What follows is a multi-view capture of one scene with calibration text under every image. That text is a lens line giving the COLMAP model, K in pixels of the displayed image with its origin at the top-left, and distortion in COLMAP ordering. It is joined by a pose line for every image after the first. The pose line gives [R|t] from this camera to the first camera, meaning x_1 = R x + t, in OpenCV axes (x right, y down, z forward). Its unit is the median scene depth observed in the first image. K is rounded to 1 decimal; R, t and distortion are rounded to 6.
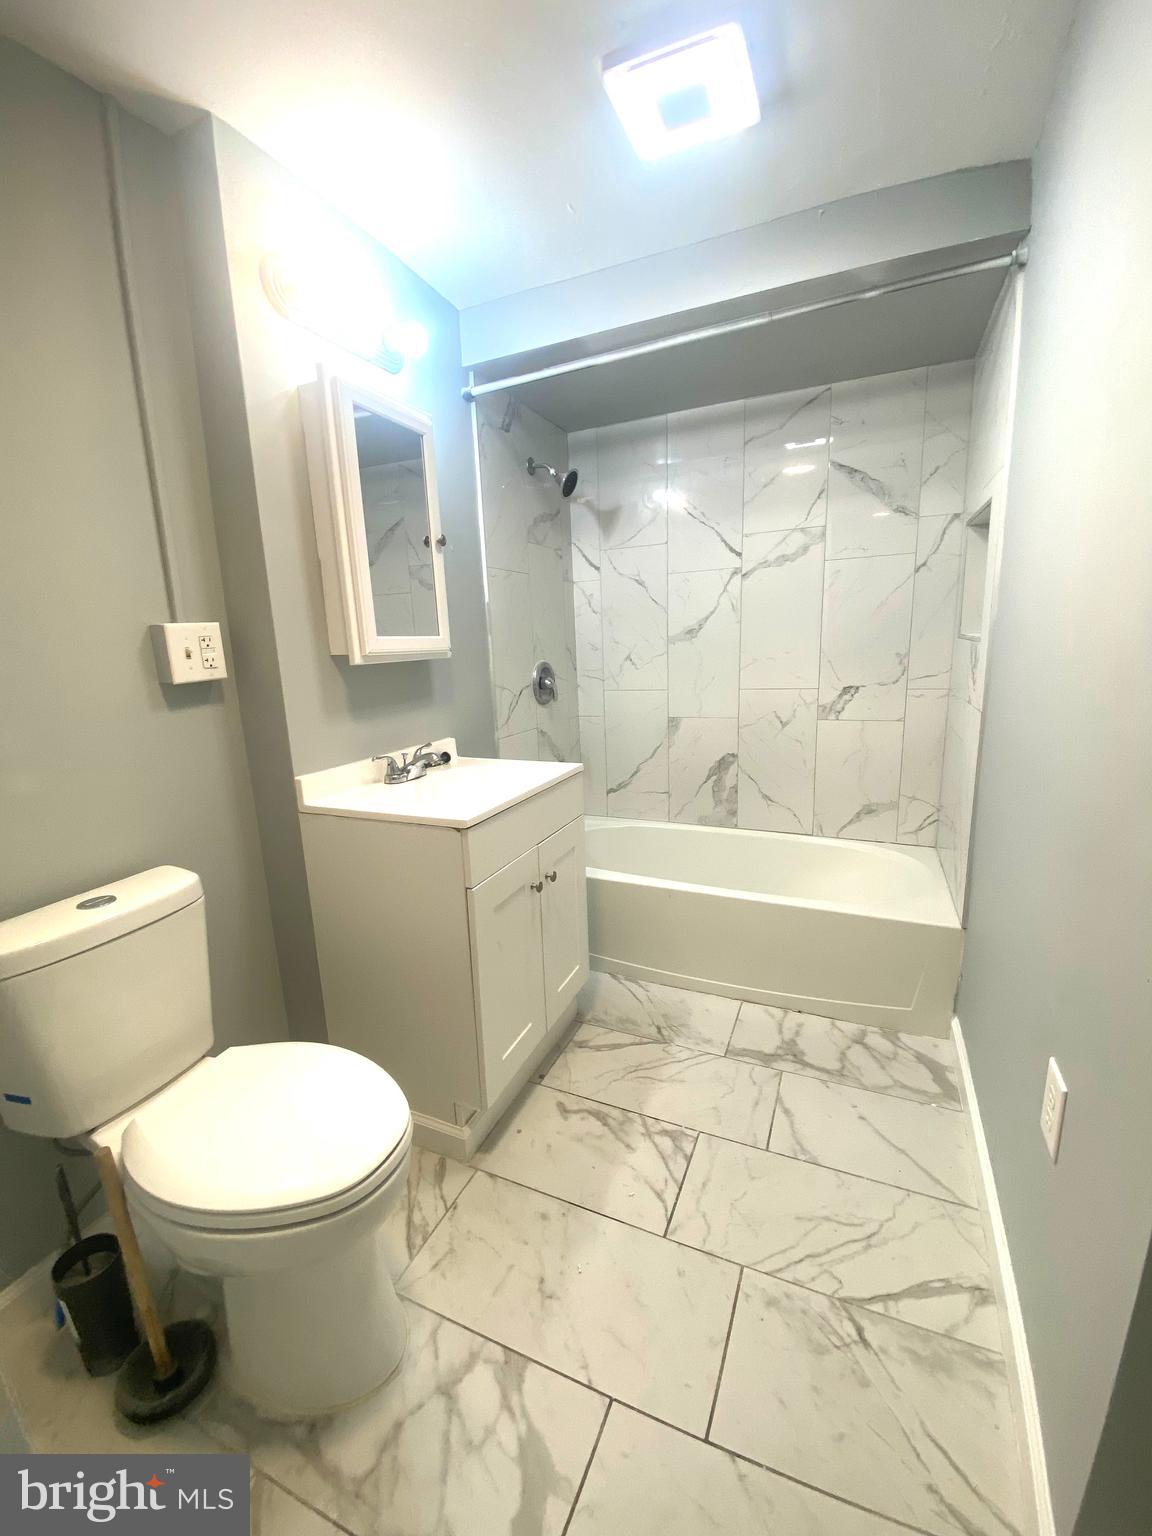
lens RADIAL K [[621.0, 0, 584.8], [0, 621.0, 763.0], [0, 0, 1]] dist [0.018420, -0.017000]
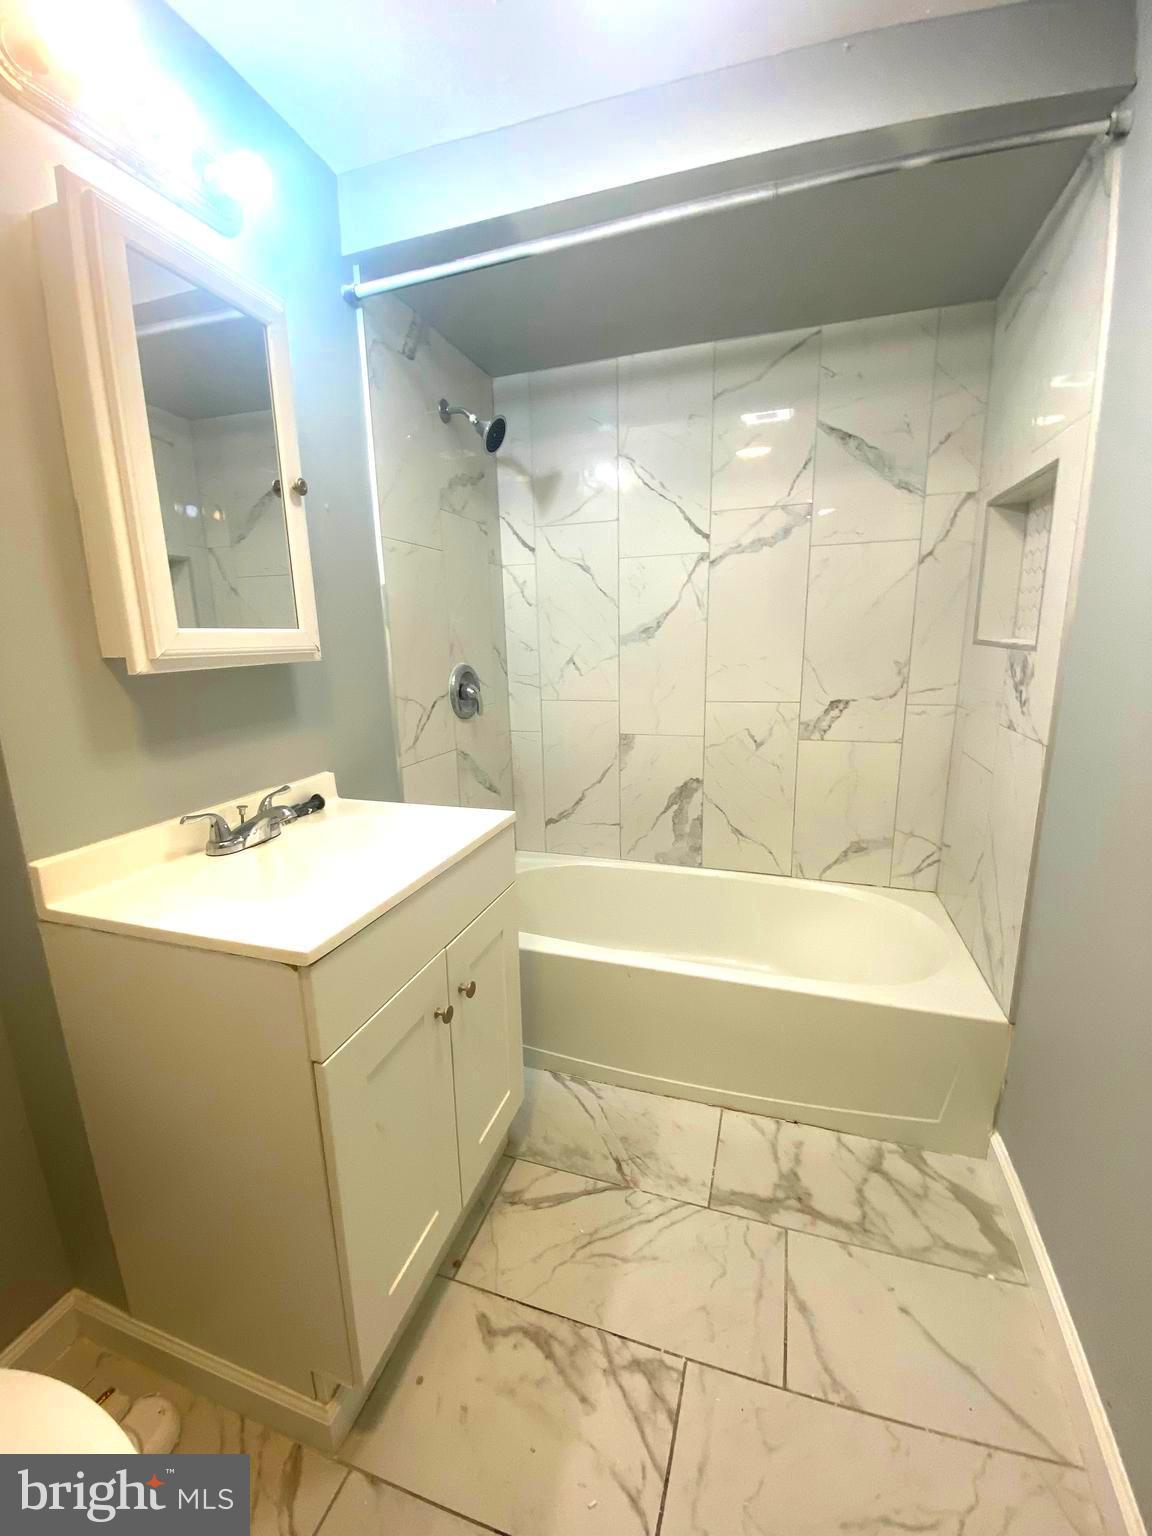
lens RADIAL K [[621.0, 0, 586.3], [0, 621.0, 770.4], [0, 0, 1]] dist [0.018420, -0.017000]
pose [[0.994177, -0.005319, 0.107628, 0.002902], [0.003556, 0.999857, 0.016560, -0.055983], [-0.107701, -0.016080, 0.994053, 0.265549]]
